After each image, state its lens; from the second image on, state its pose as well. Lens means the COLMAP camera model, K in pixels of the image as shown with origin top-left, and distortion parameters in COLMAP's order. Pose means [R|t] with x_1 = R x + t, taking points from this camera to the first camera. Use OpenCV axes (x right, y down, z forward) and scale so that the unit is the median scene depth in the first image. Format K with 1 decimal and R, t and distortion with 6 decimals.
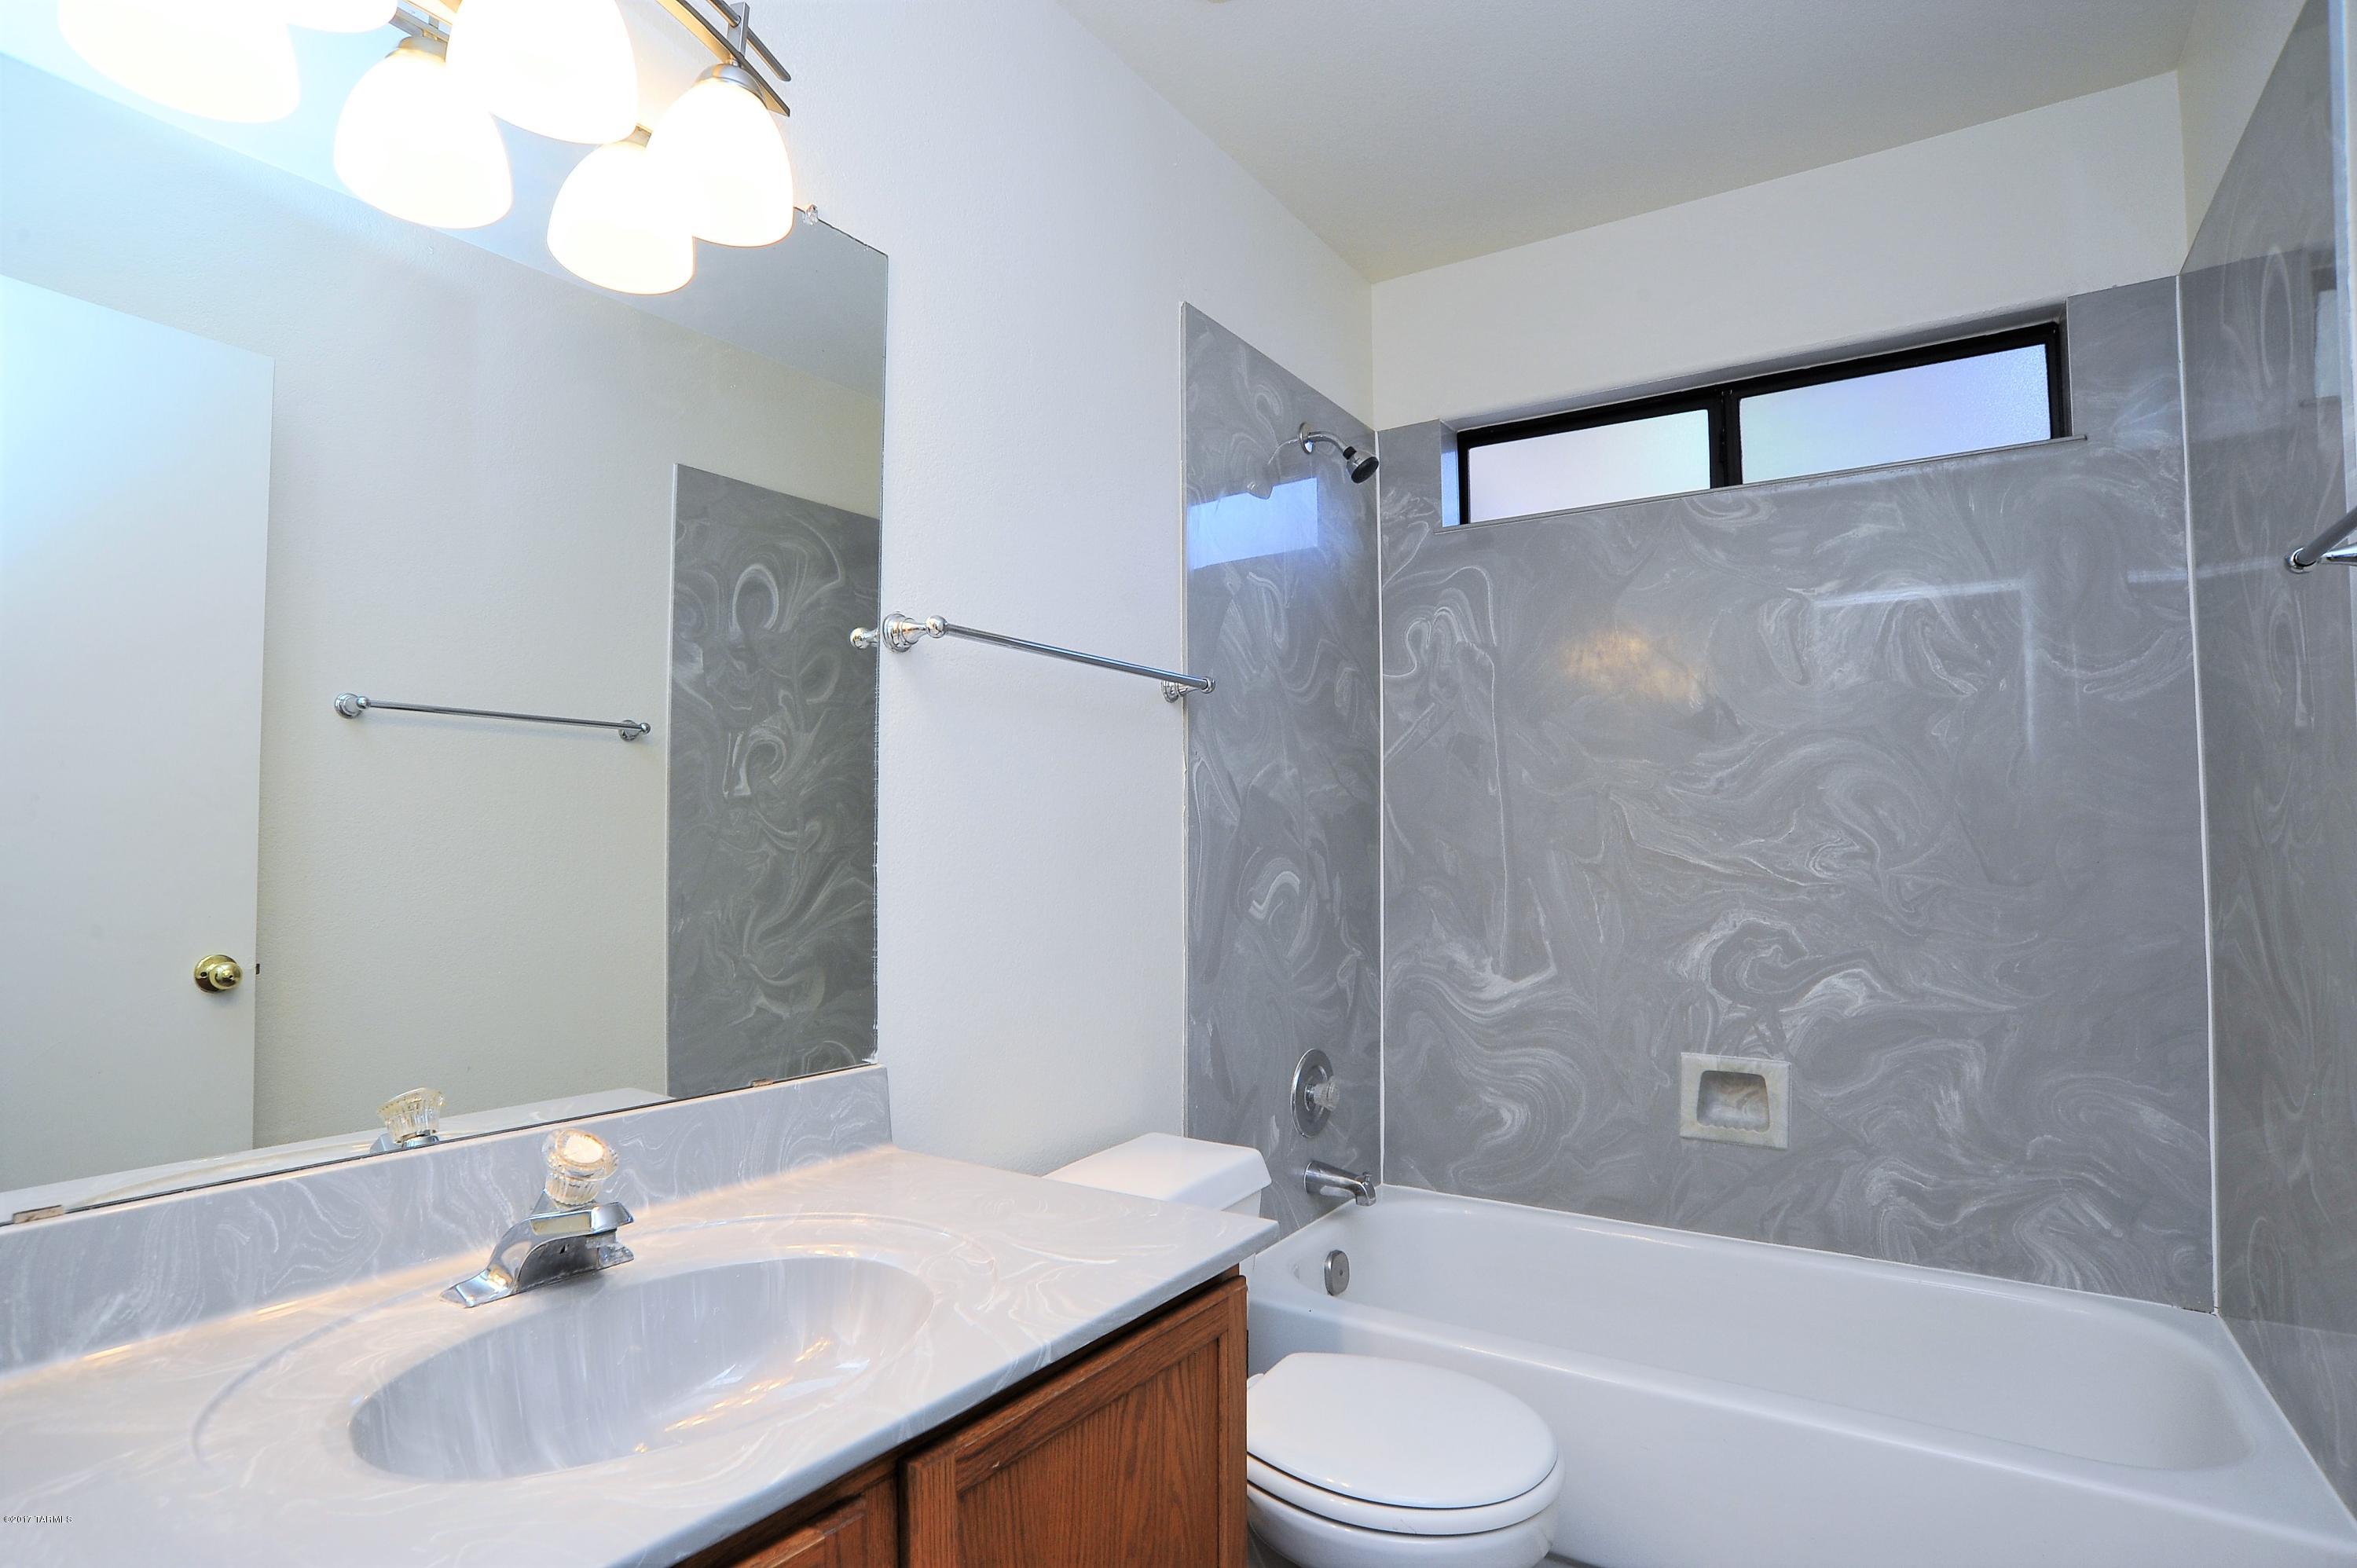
lens RADIAL K [[1216.4, 0, 1181.3], [0, 1216.4, 804.0], [0, 0, 1]] dist [-0.101417, 0.050991]
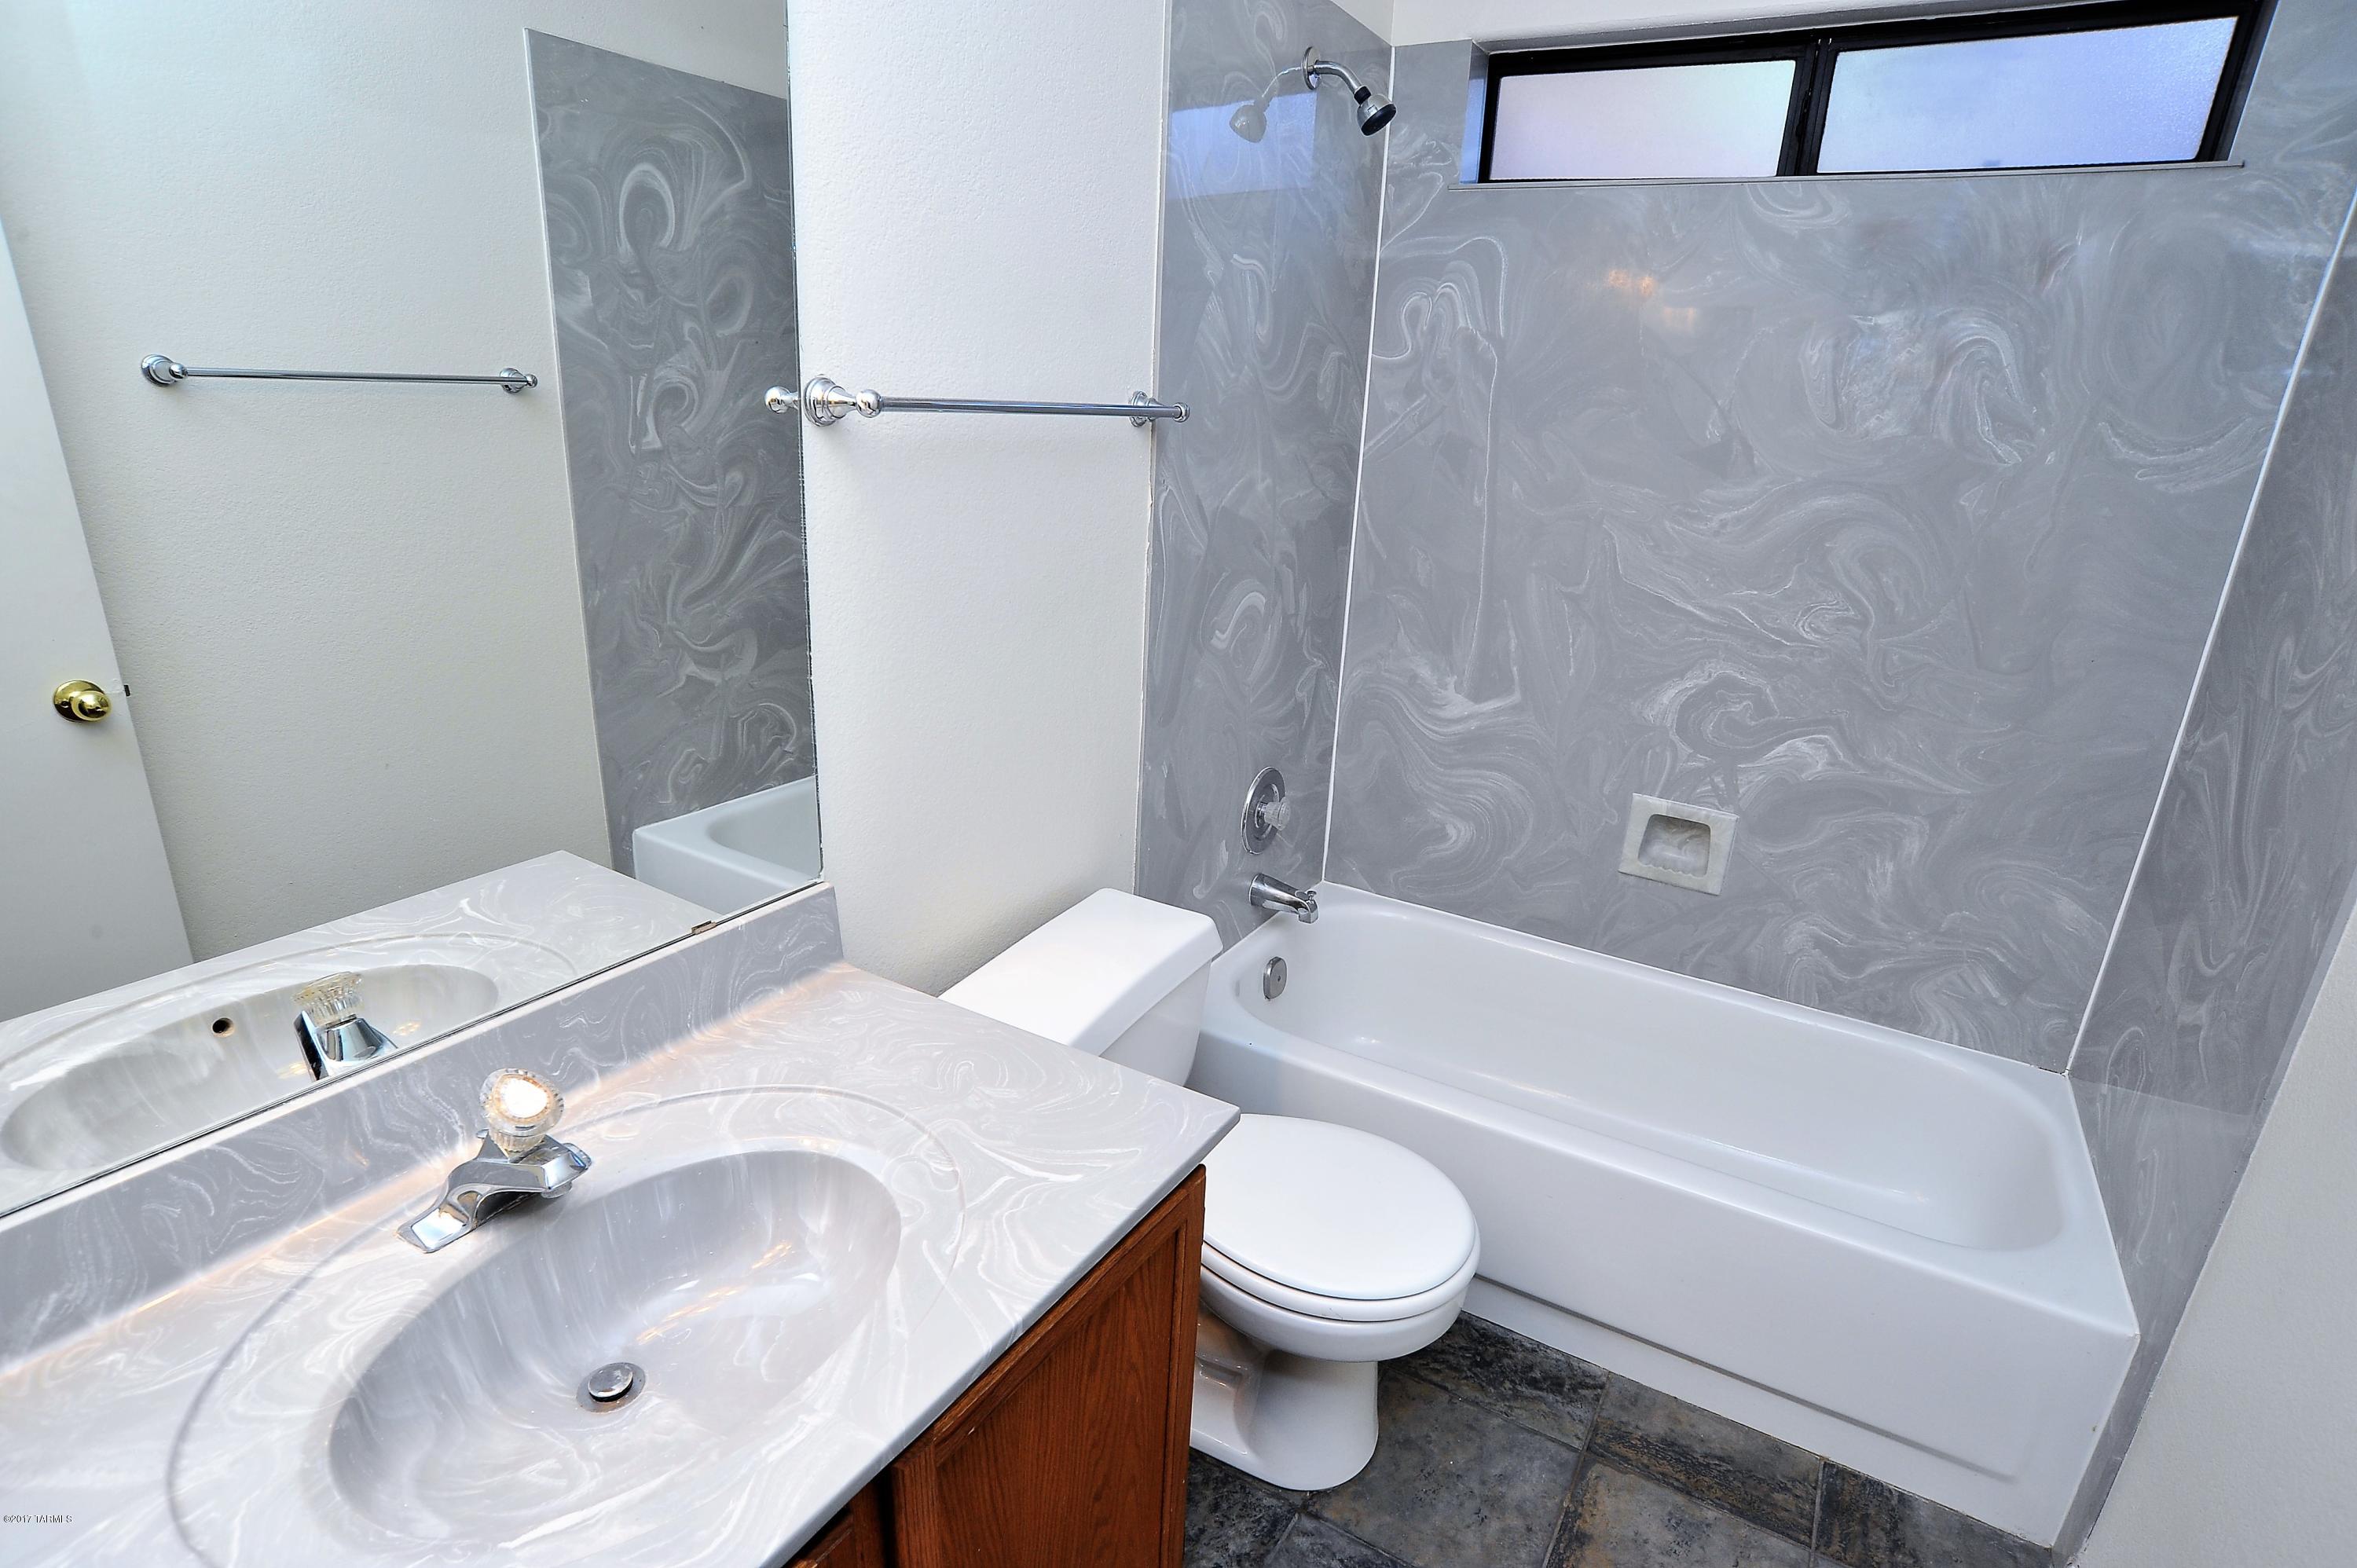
lens RADIAL K [[1212.9, 0, 1183.1], [0, 1212.9, 818.5], [0, 0, 1]] dist [-0.102080, 0.049397]
pose [[0.997814, 0.029193, 0.059285, -0.017000], [-0.048943, 0.929262, 0.366165, -0.123539], [-0.044402, -0.368266, 0.928659, 0.077864]]
